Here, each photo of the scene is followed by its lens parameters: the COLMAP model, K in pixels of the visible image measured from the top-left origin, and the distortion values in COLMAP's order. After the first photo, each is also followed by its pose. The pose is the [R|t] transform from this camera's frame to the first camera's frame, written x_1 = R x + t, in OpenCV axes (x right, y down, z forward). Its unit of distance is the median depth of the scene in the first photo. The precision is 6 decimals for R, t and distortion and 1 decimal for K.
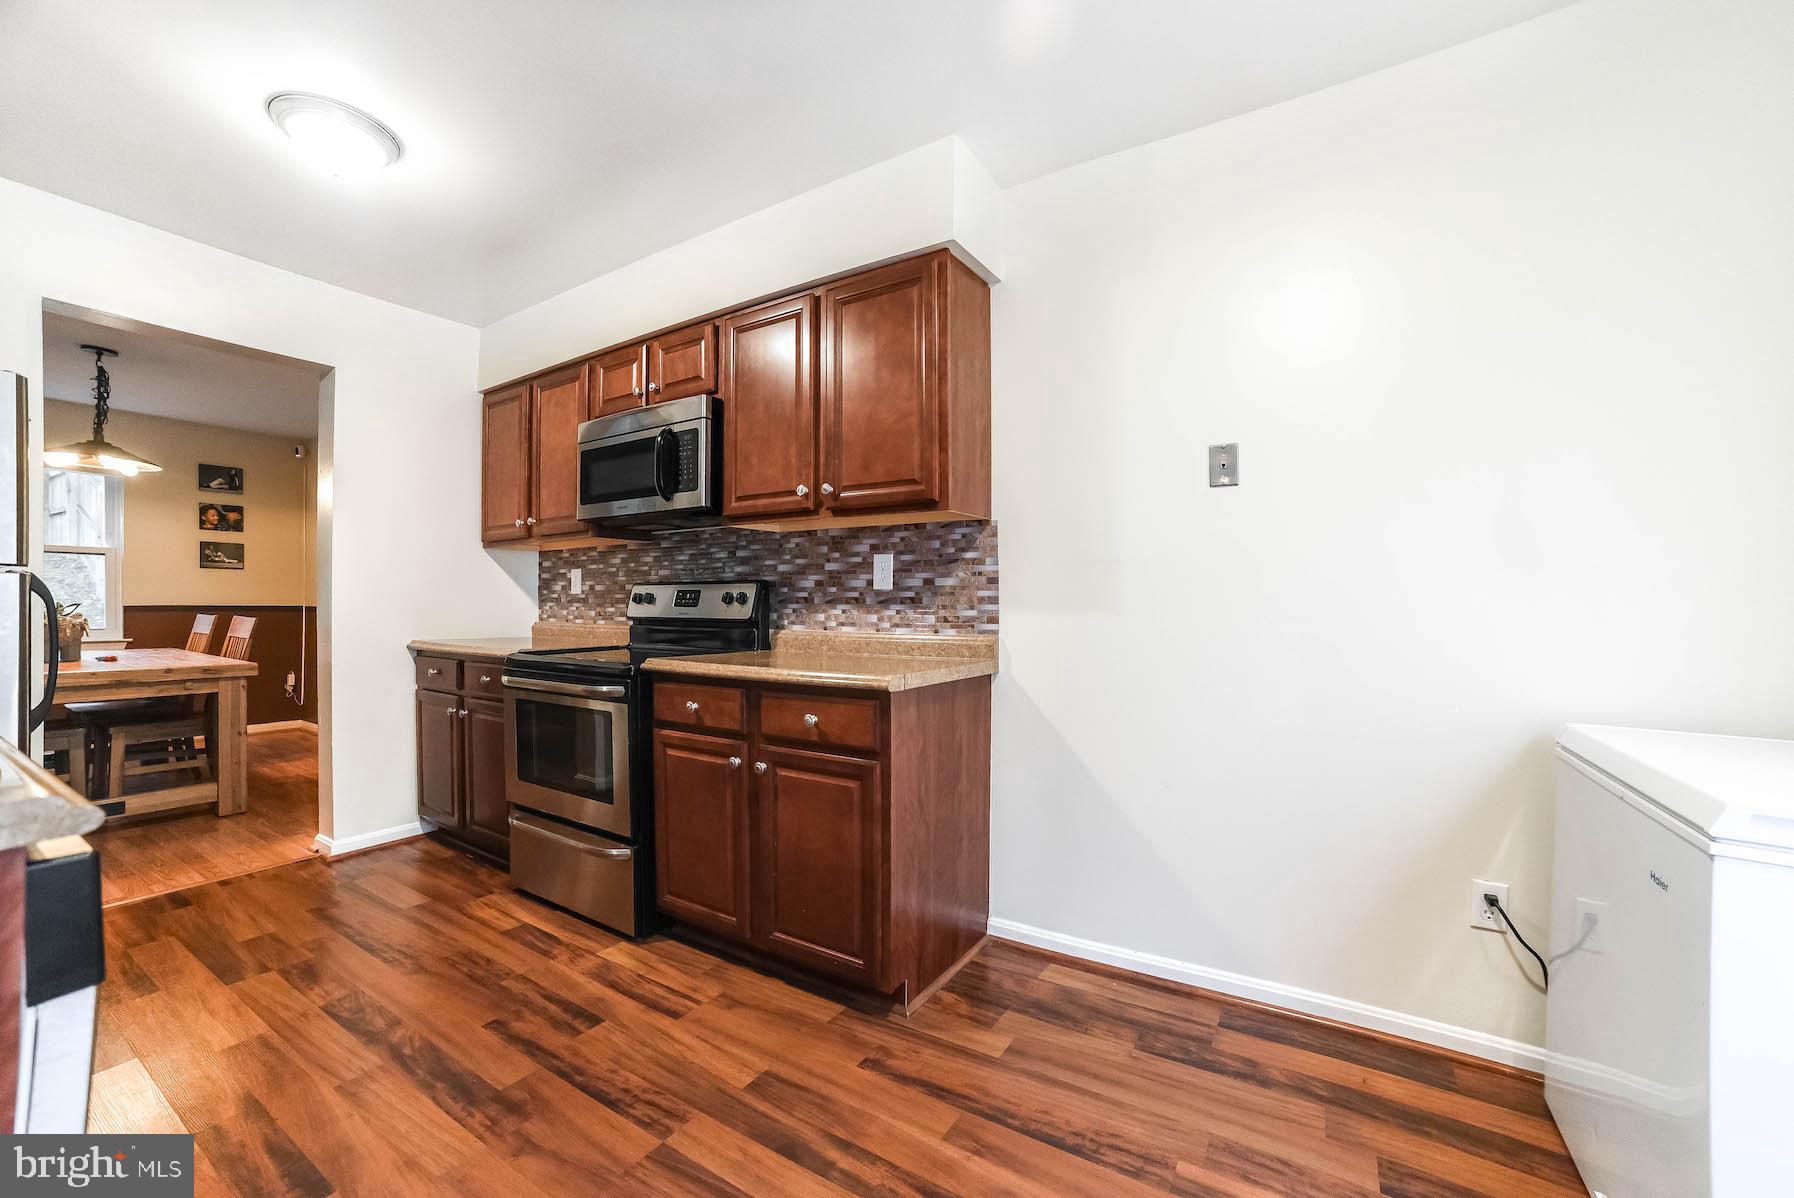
lens RADIAL K [[729.9, 0, 907.8], [0, 729.9, 606.2], [0, 0, 1]] dist [-0.095767, 0.038720]
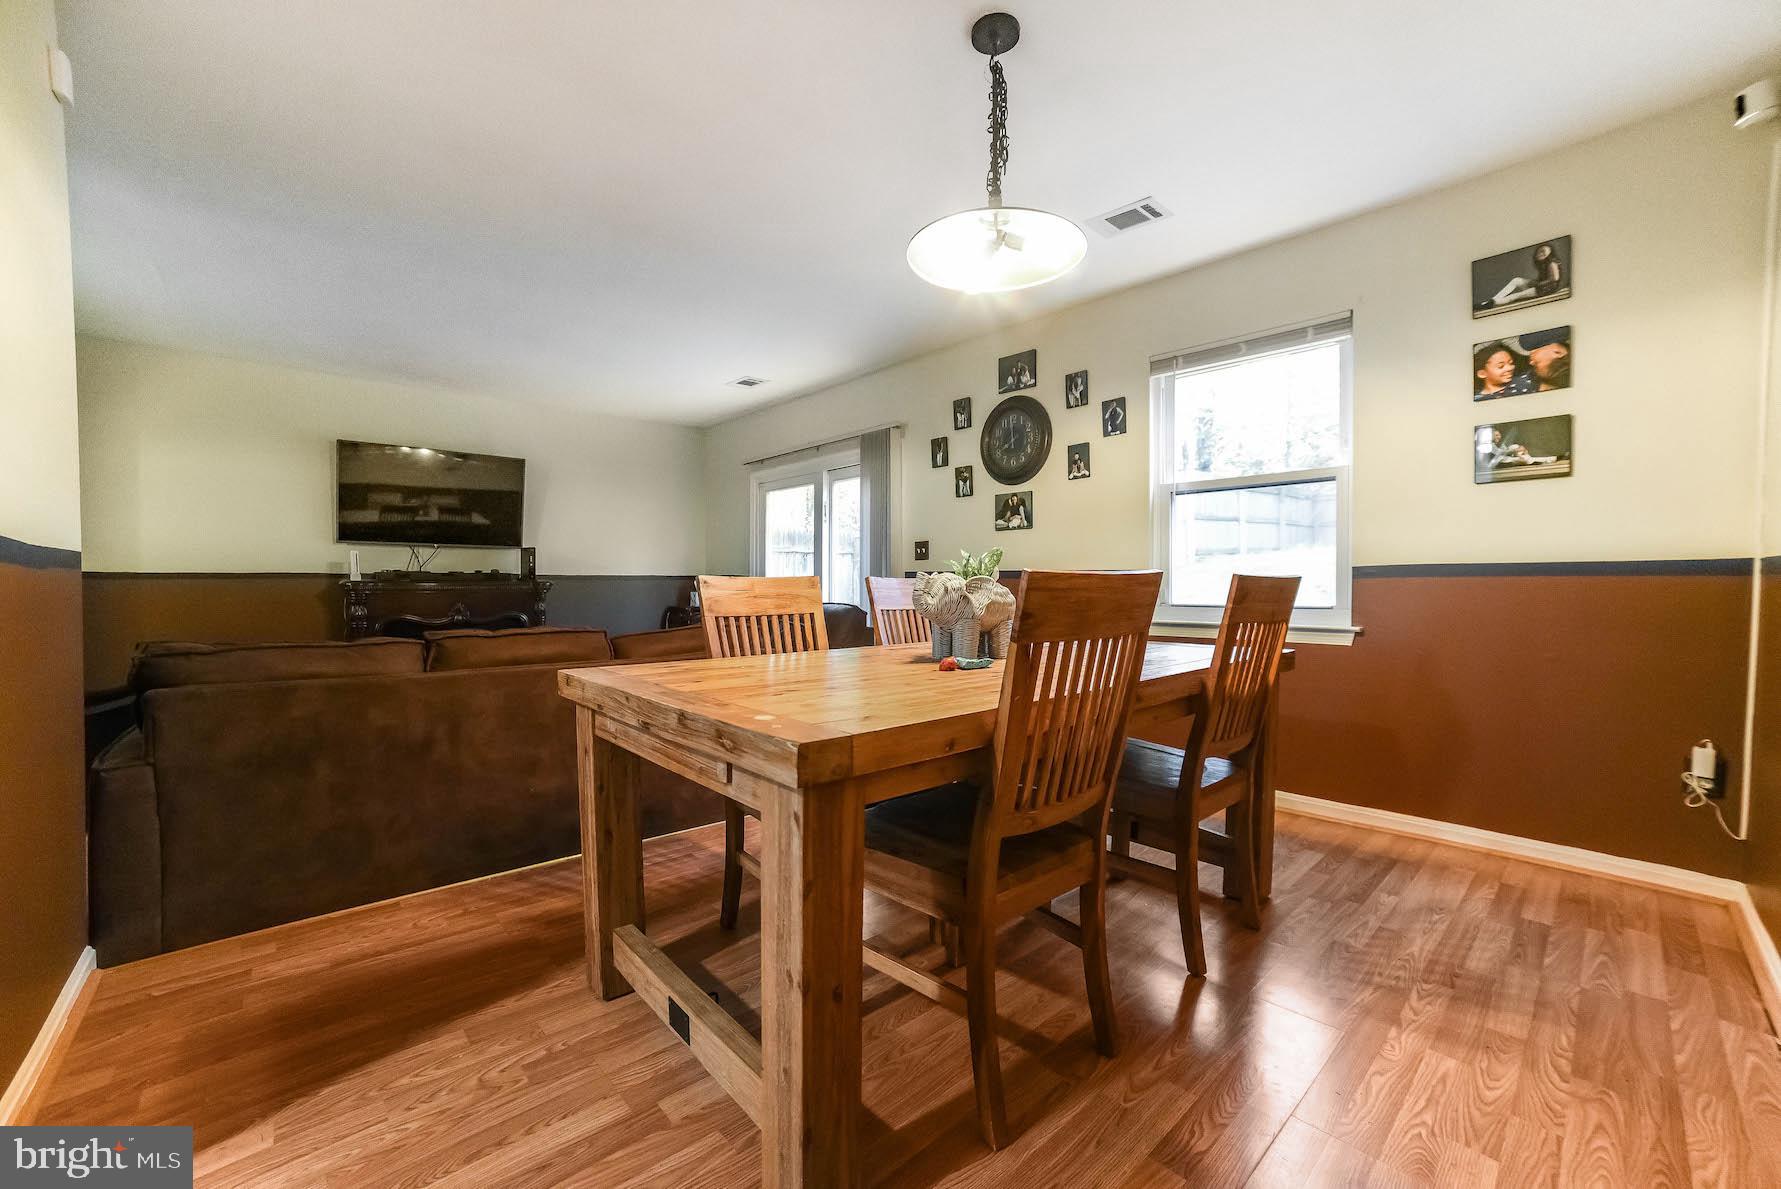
lens RADIAL K [[724.6, 0, 901.2], [0, 724.6, 601.7], [0, 0, 1]] dist [-0.095767, 0.038720]
pose [[-0.308024, 0.018330, -0.951202, -0.801236], [0.002295, 0.999826, 0.018524, 0.027011], [0.951376, 0.003523, -0.308012, 1.345269]]
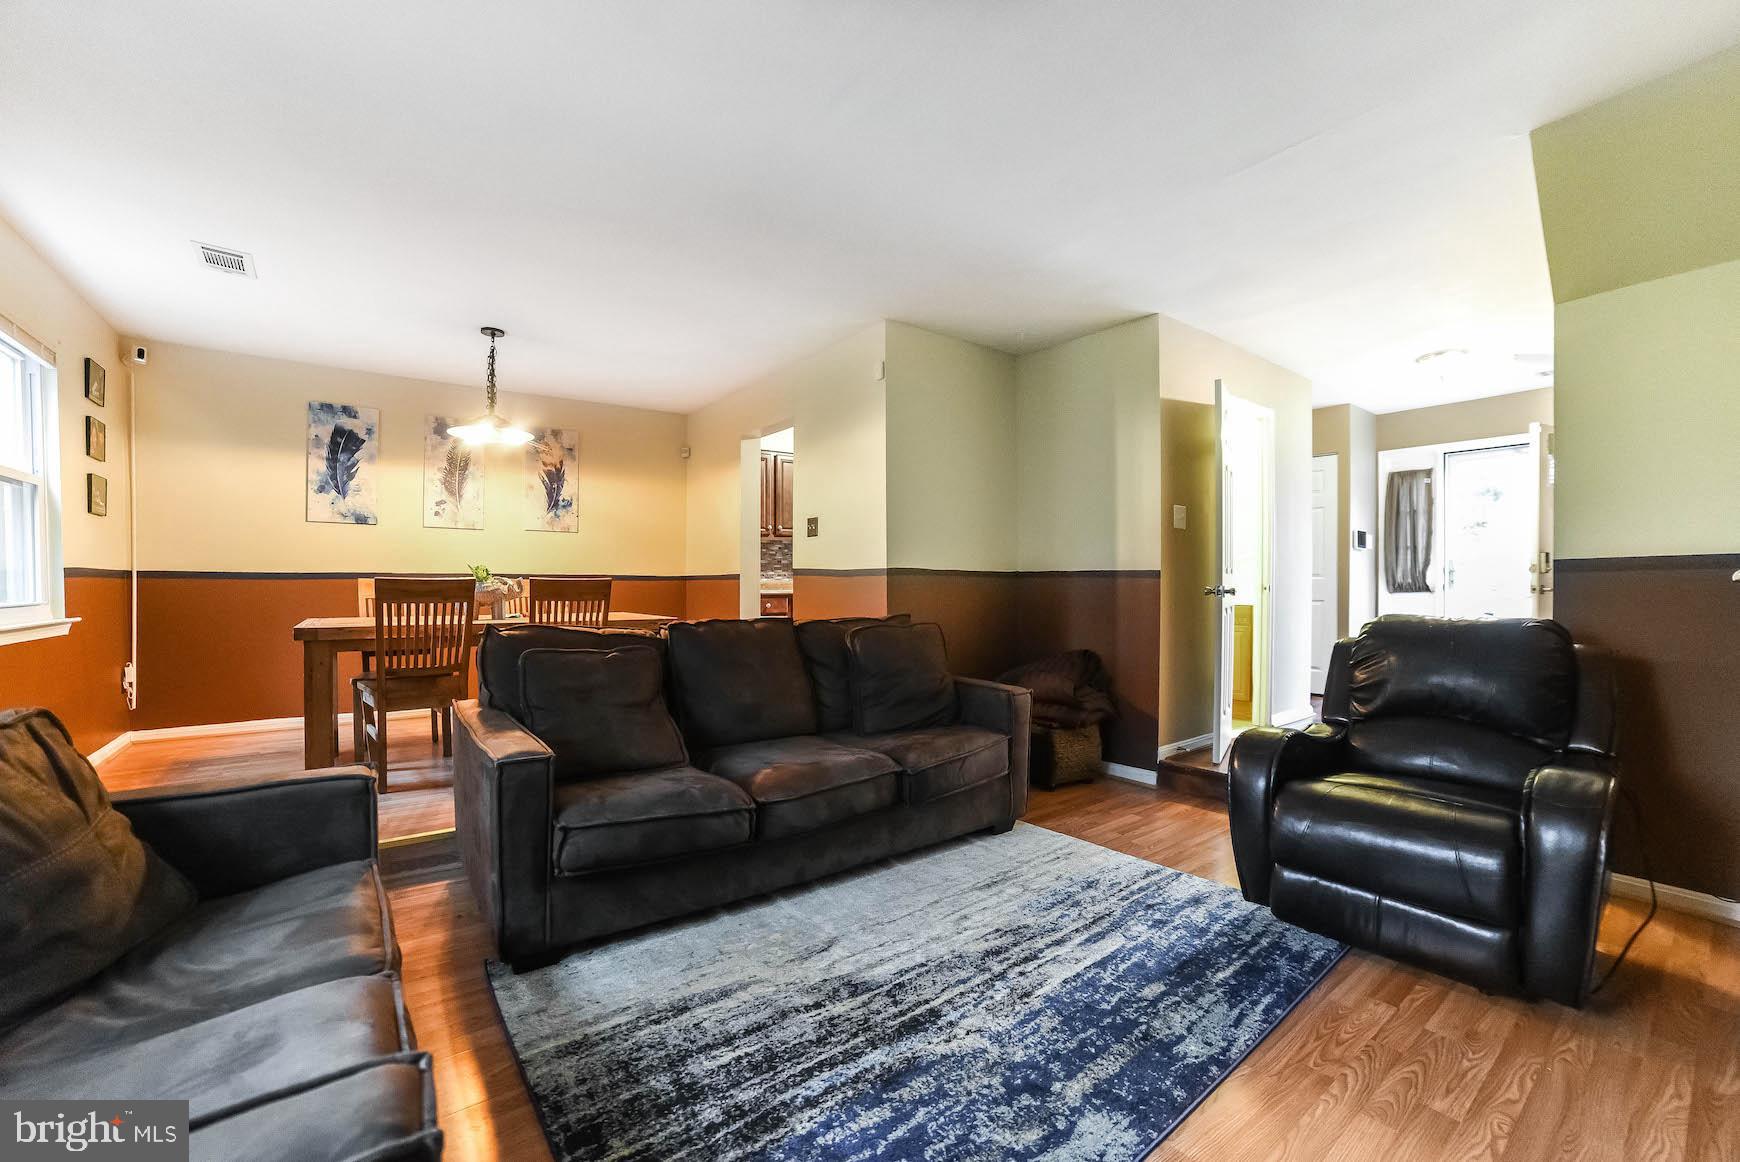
lens RADIAL K [[707.9, 0, 880.4], [0, 707.9, 588.0], [0, 0, 1]] dist [-0.095767, 0.038720]
pose [[0.371851, -0.014987, 0.928171, -2.338278], [-0.002215, 0.999852, 0.017032, 0.008812], [-0.928290, -0.008389, 0.371763, 0.037069]]
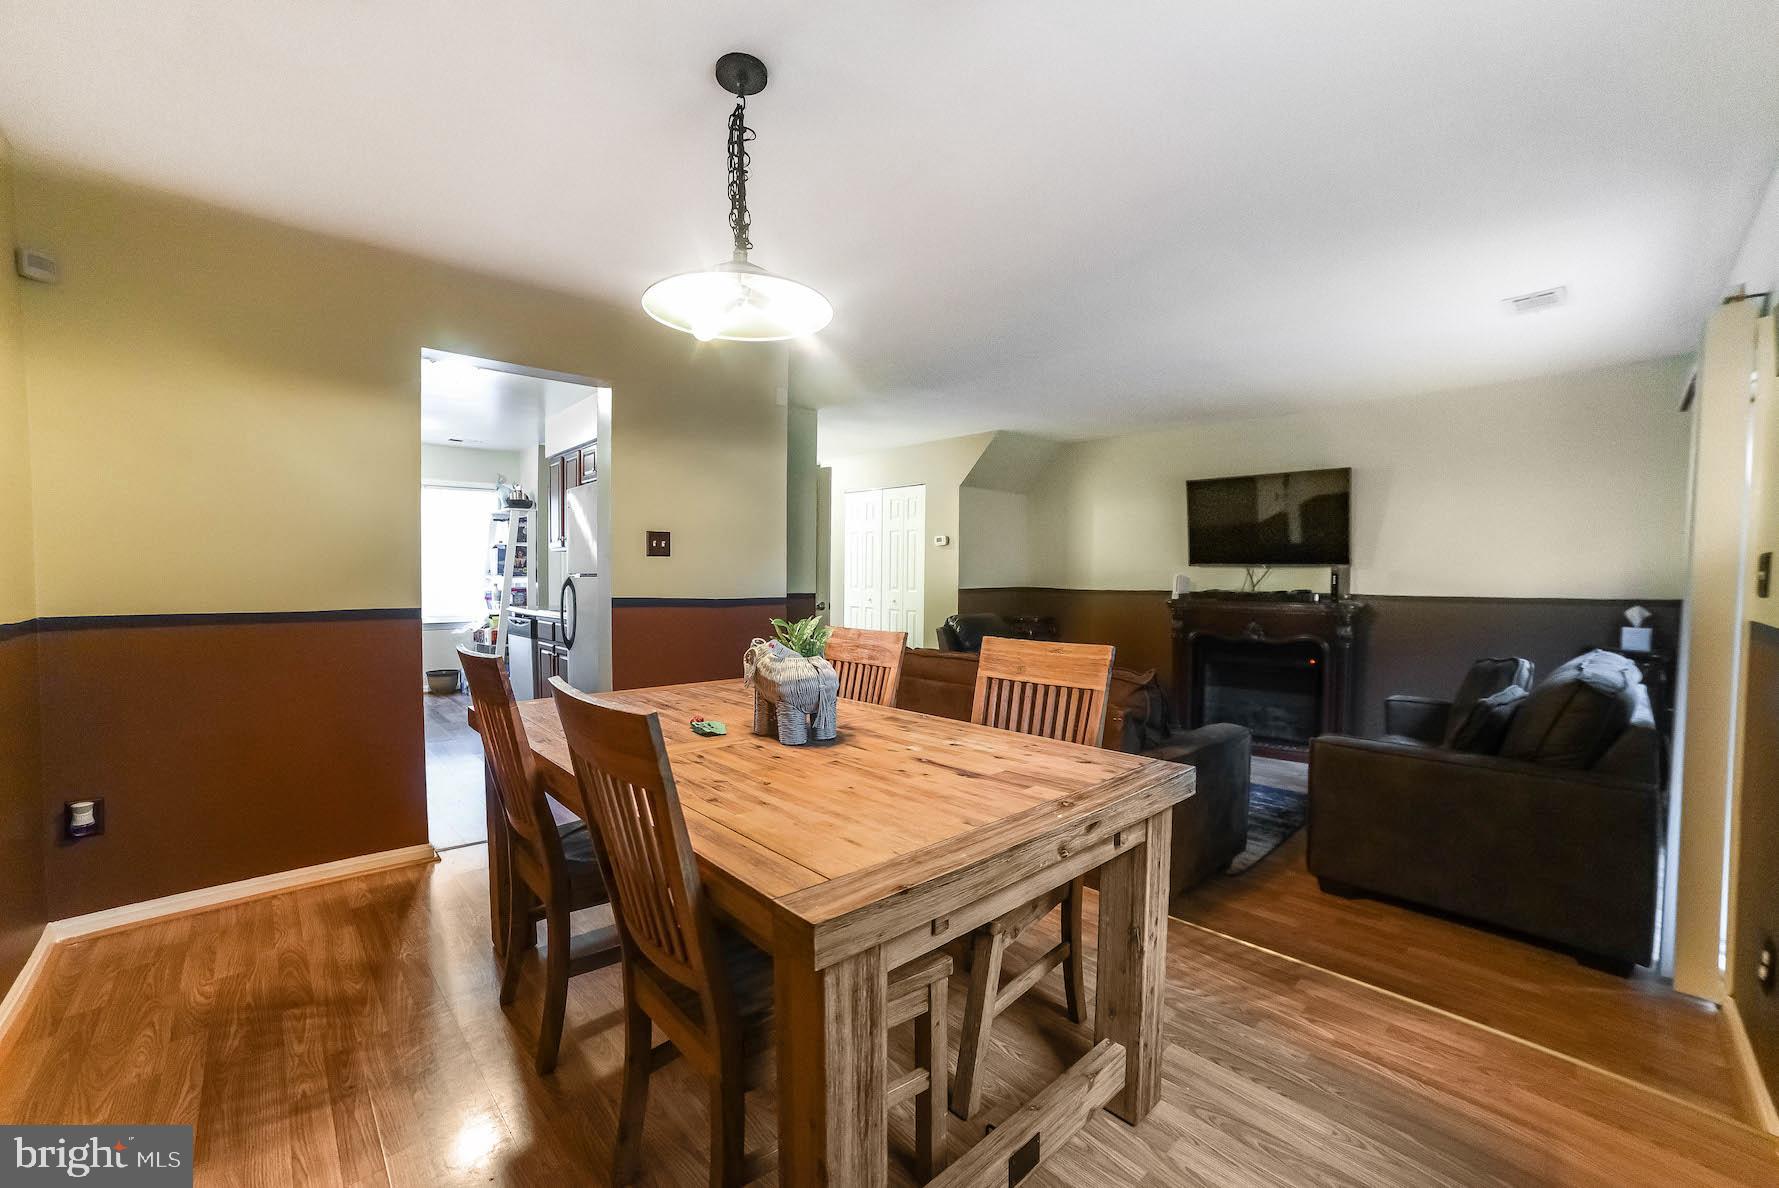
lens RADIAL K [[723.8, 0, 900.2], [0, 723.8, 601.2], [0, 0, 1]] dist [-0.095767, 0.038720]
pose [[-0.960720, -0.020811, 0.276736, -1.688954], [-0.011616, 0.999326, 0.034826, -0.043924], [-0.277275, 0.030243, -0.960315, 1.753339]]
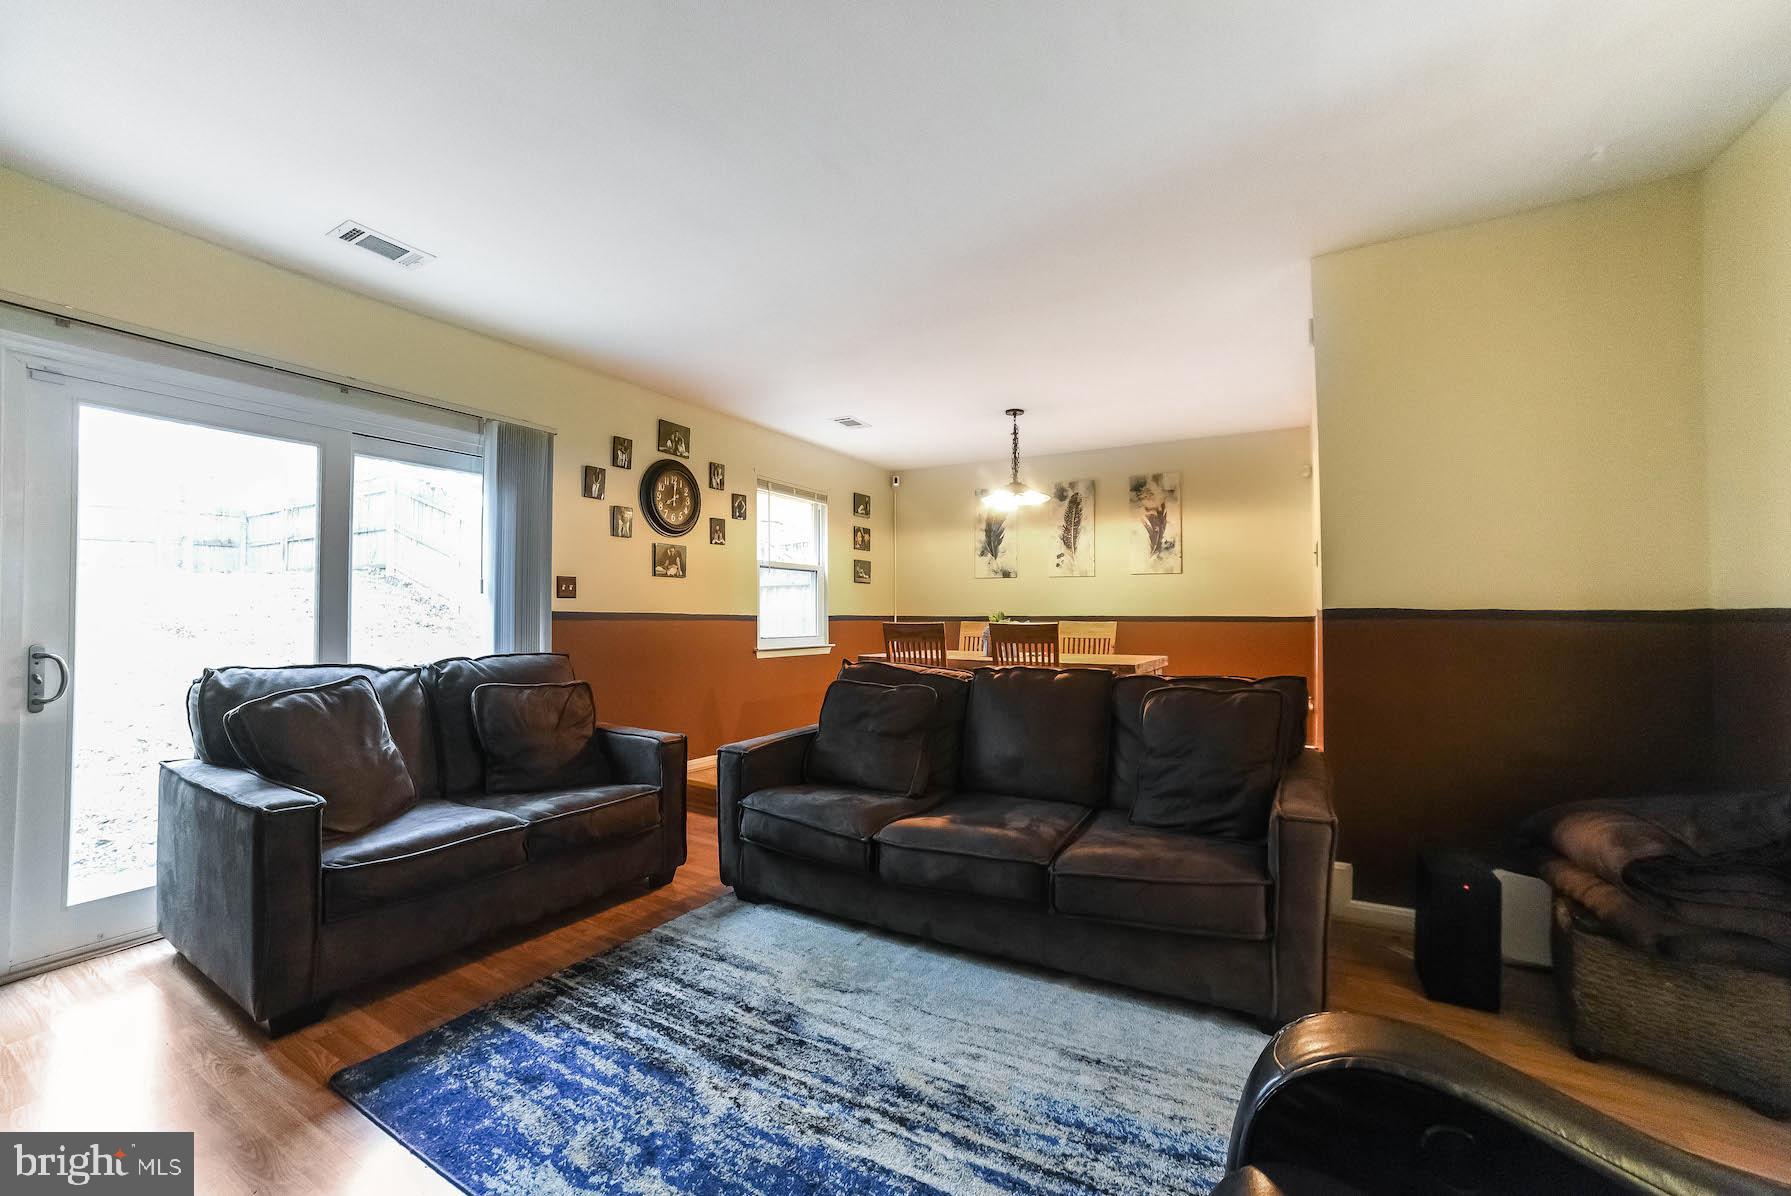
lens RADIAL K [[728.7, 0, 906.3], [0, 728.7, 605.2], [0, 0, 1]] dist [-0.095767, 0.038720]
pose [[0.999955, -0.004200, 0.008543, -1.664082], [0.004342, 0.999852, -0.016651, 0.004554], [-0.008472, 0.016687, 0.999825, -0.381386]]
